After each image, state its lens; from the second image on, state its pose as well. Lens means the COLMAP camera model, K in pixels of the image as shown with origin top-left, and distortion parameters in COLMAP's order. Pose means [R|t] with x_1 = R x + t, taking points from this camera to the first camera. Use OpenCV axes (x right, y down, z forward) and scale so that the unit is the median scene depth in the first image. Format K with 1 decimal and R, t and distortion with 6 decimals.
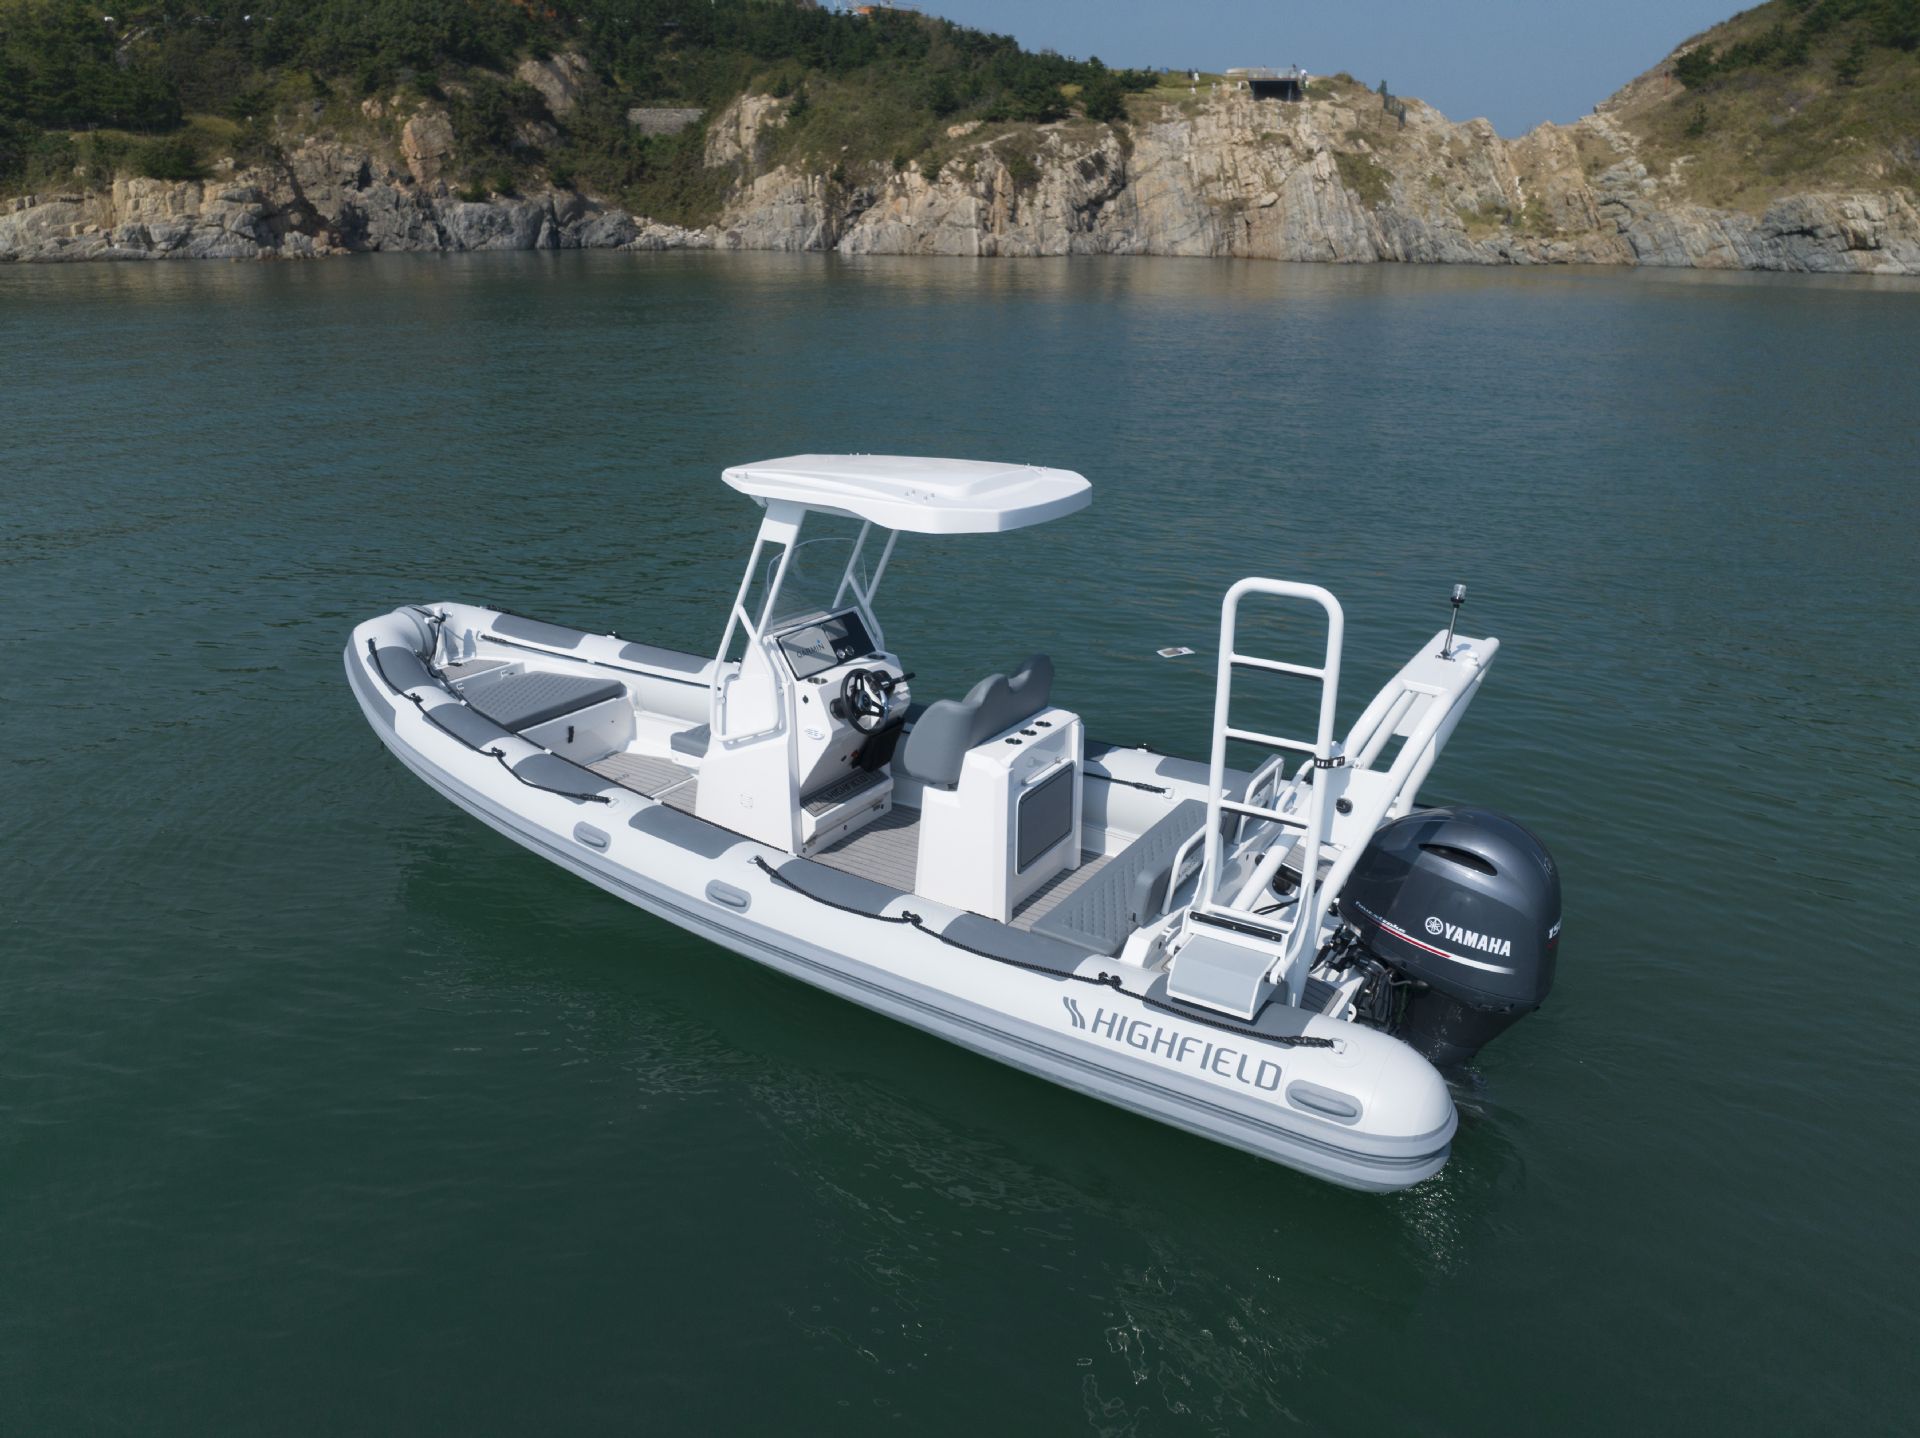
lens RADIAL K [[1344.0, 0, 948.4], [0, 1344.0, 771.6], [0, 0, 1]] dist [0.002456, 0.000812]
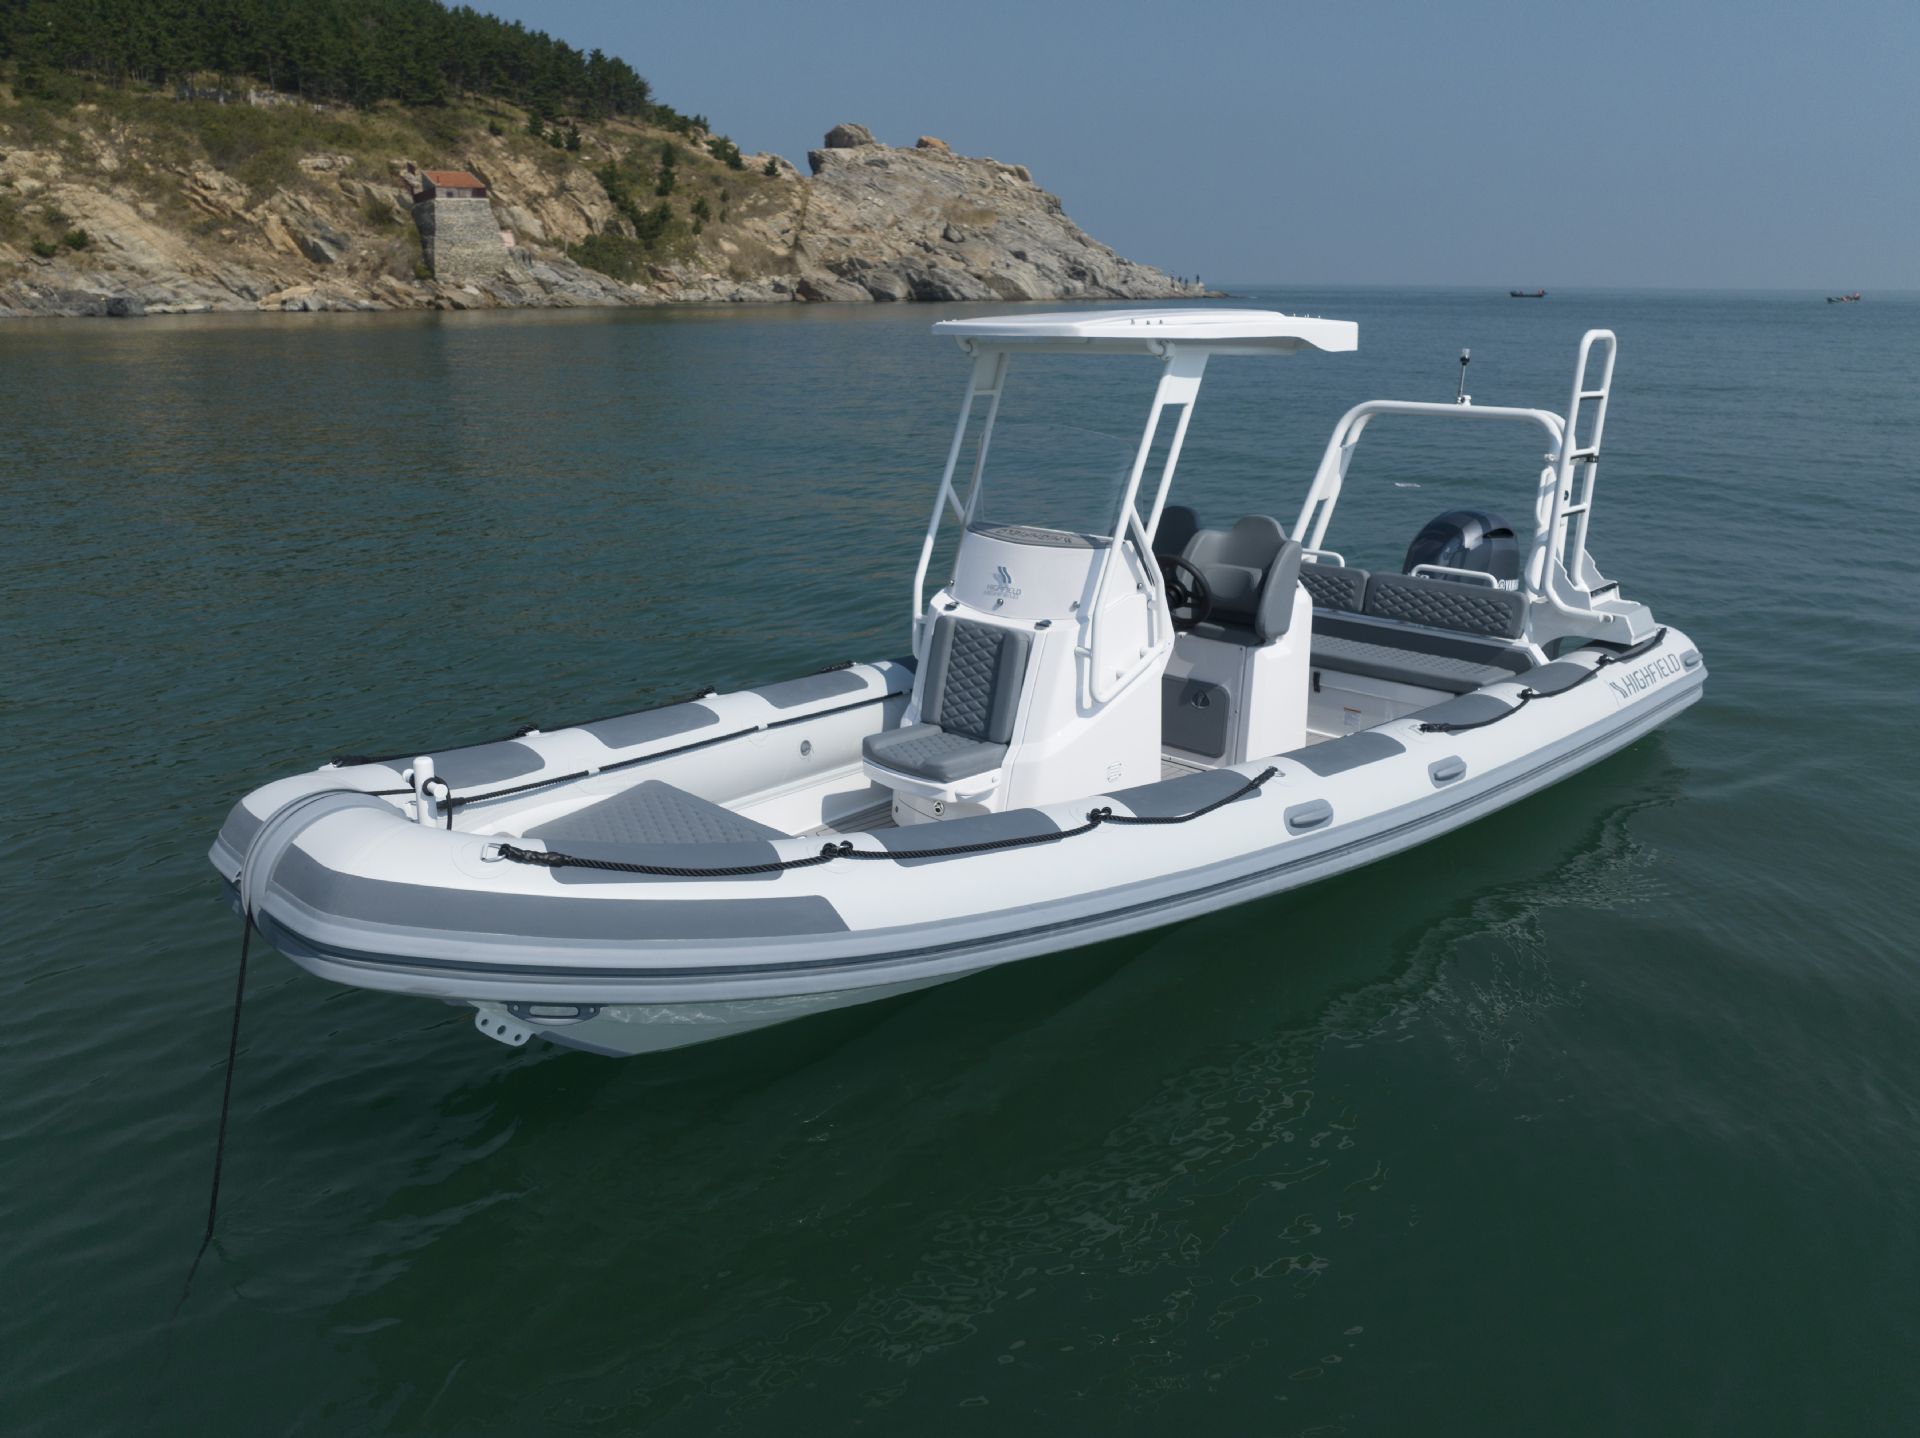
lens RADIAL K [[1344.0, 0, 951.9], [0, 1344.0, 713.4], [0, 0, 1]] dist [0.002456, 0.000812]
pose [[0.226303, -0.291711, 0.929350, -0.952103], [0.351659, 0.914222, 0.201332, -0.211364], [-0.908363, 0.281252, 0.309474, 0.931244]]
